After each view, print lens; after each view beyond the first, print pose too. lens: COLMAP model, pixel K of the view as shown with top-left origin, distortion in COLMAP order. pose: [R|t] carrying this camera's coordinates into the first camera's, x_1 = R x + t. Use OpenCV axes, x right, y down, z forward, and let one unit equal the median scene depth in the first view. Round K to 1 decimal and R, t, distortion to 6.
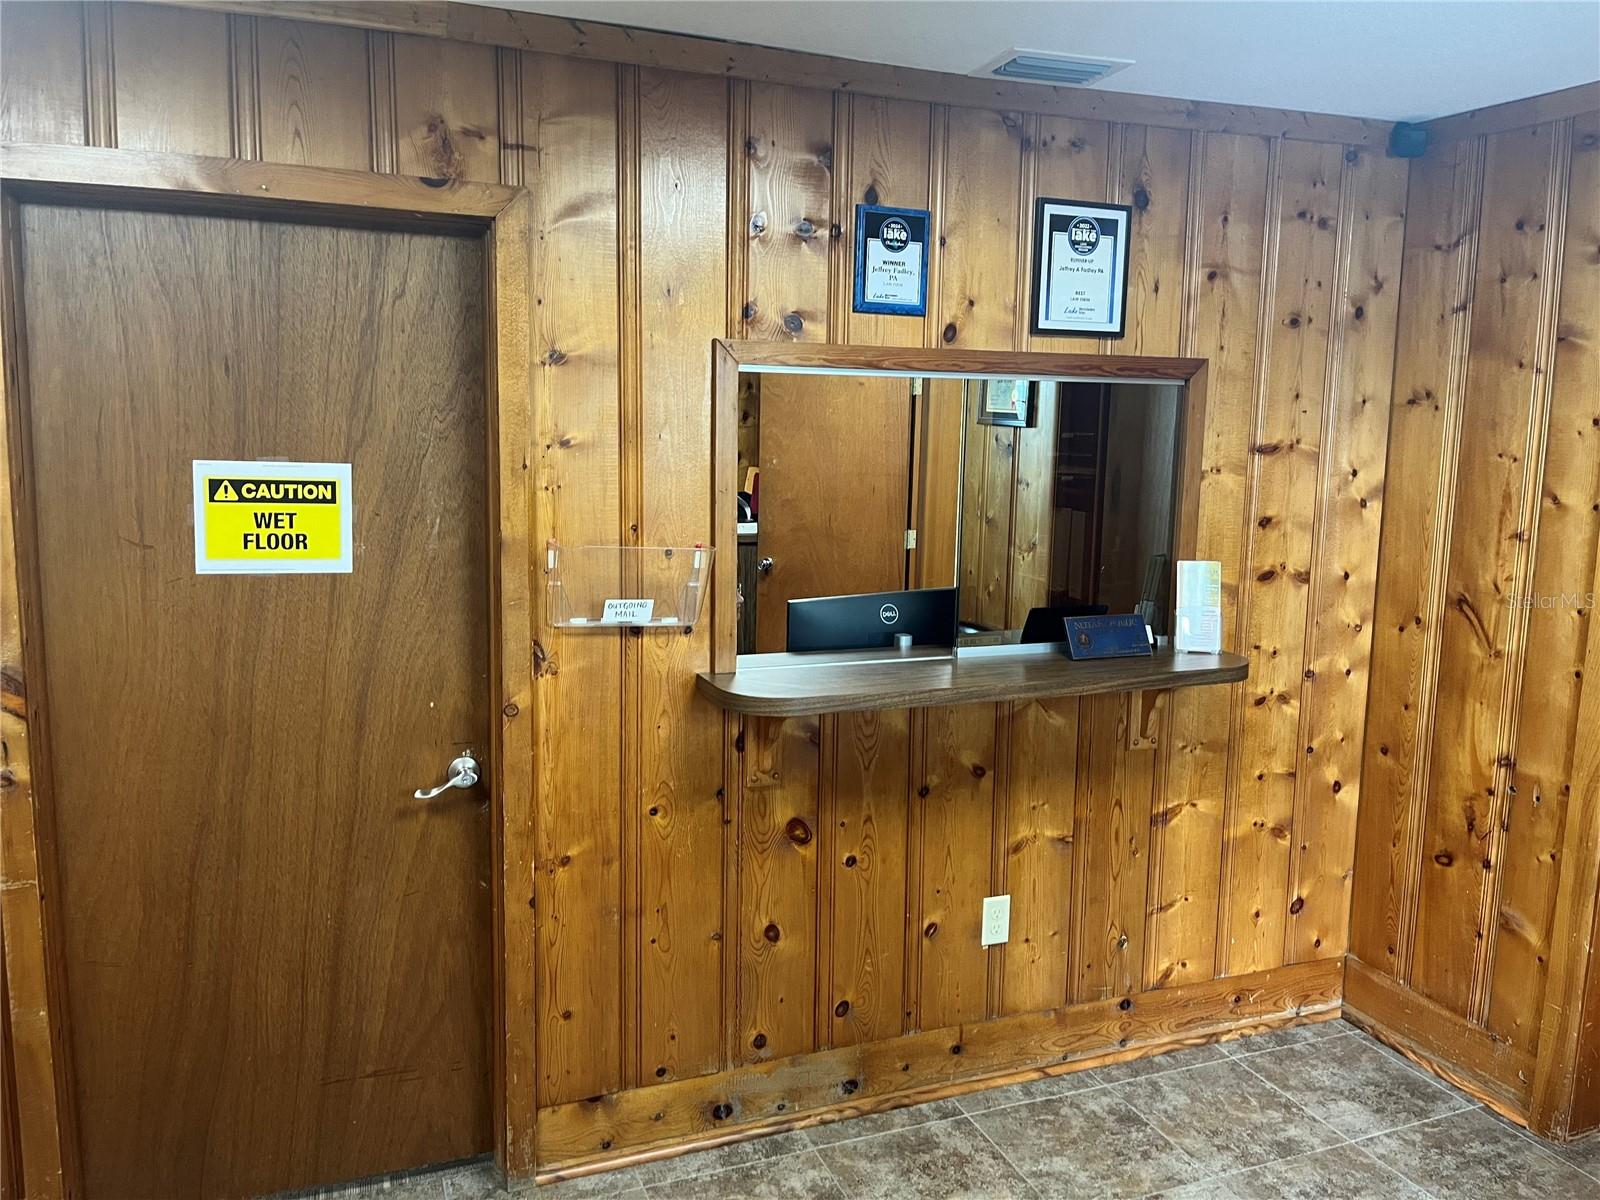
lens RADIAL K [[1217.0, 0, 789.3], [0, 1217.0, 581.1], [0, 0, 1]] dist [0.066058, -0.092470]
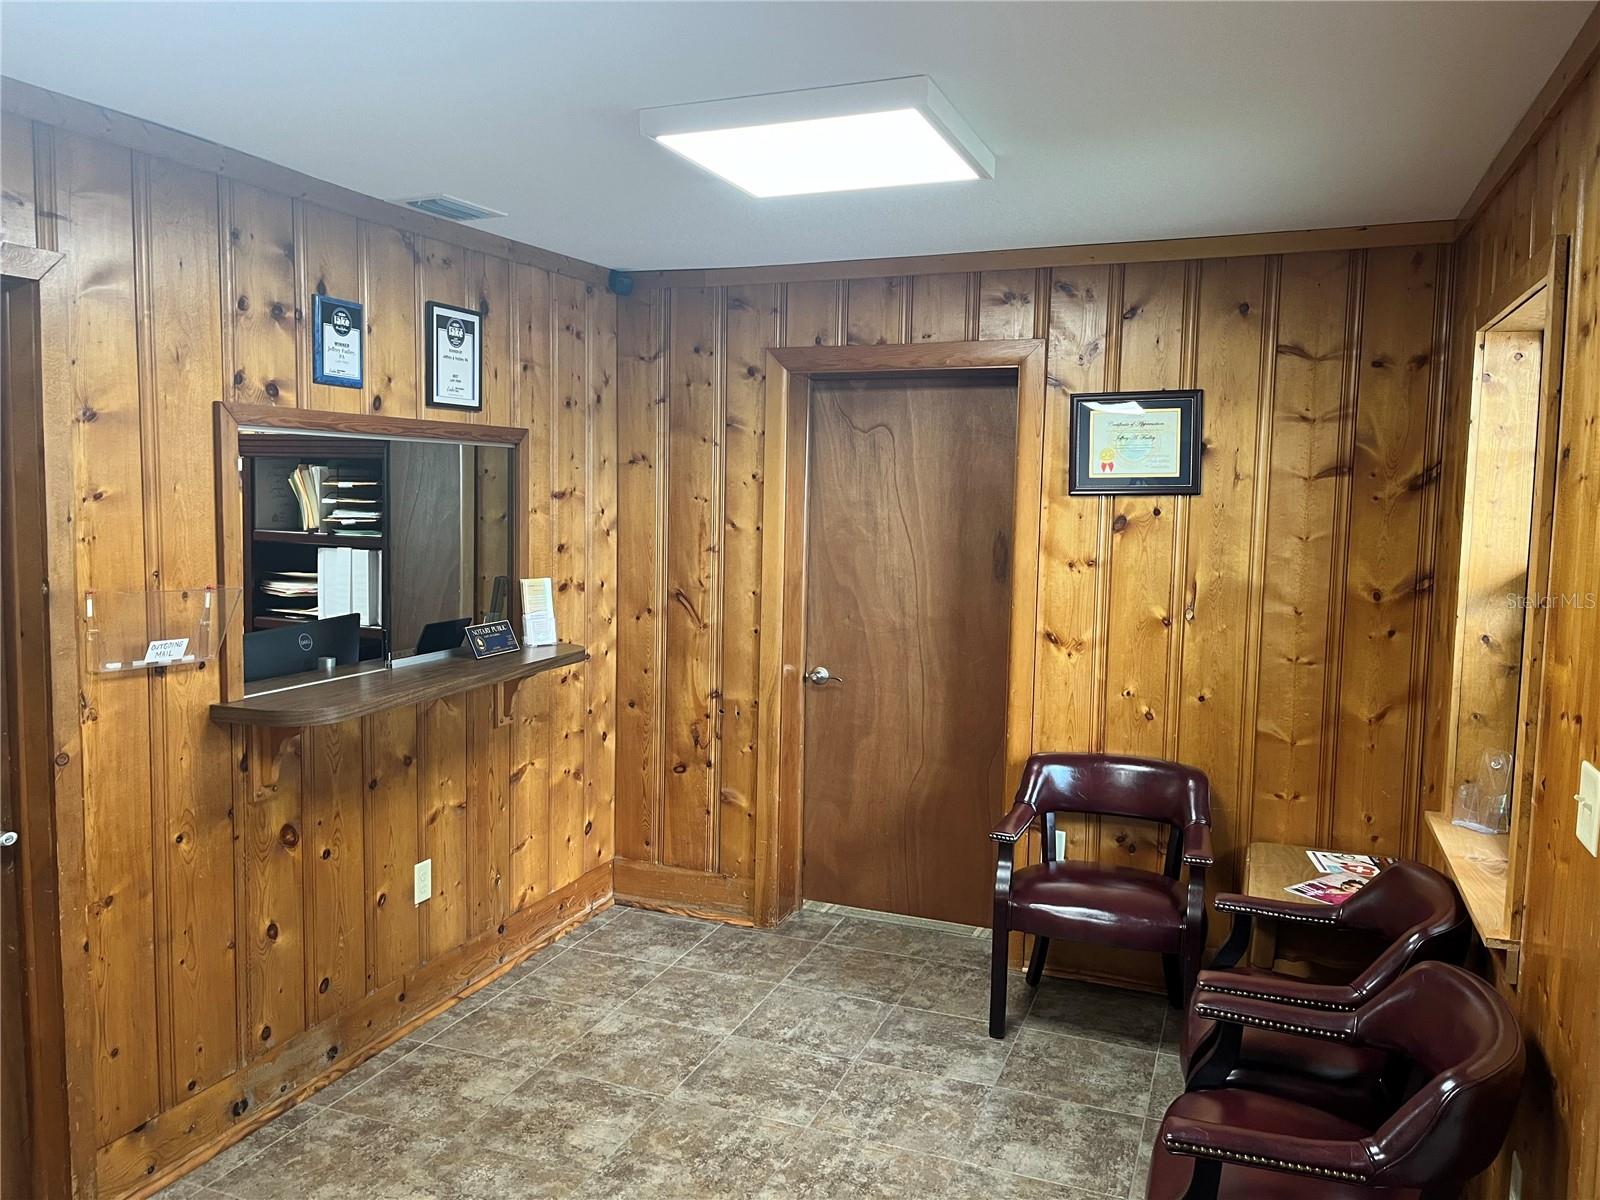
lens RADIAL K [[1216.4, 0, 799.9], [0, 1216.4, 586.5], [0, 0, 1]] dist [0.110643, -0.128550]
pose [[0.679097, -0.068311, 0.730863, -0.472659], [0.091415, 0.995780, 0.008132, 0.008696], [-0.728334, 0.061289, 0.682475, -0.135913]]
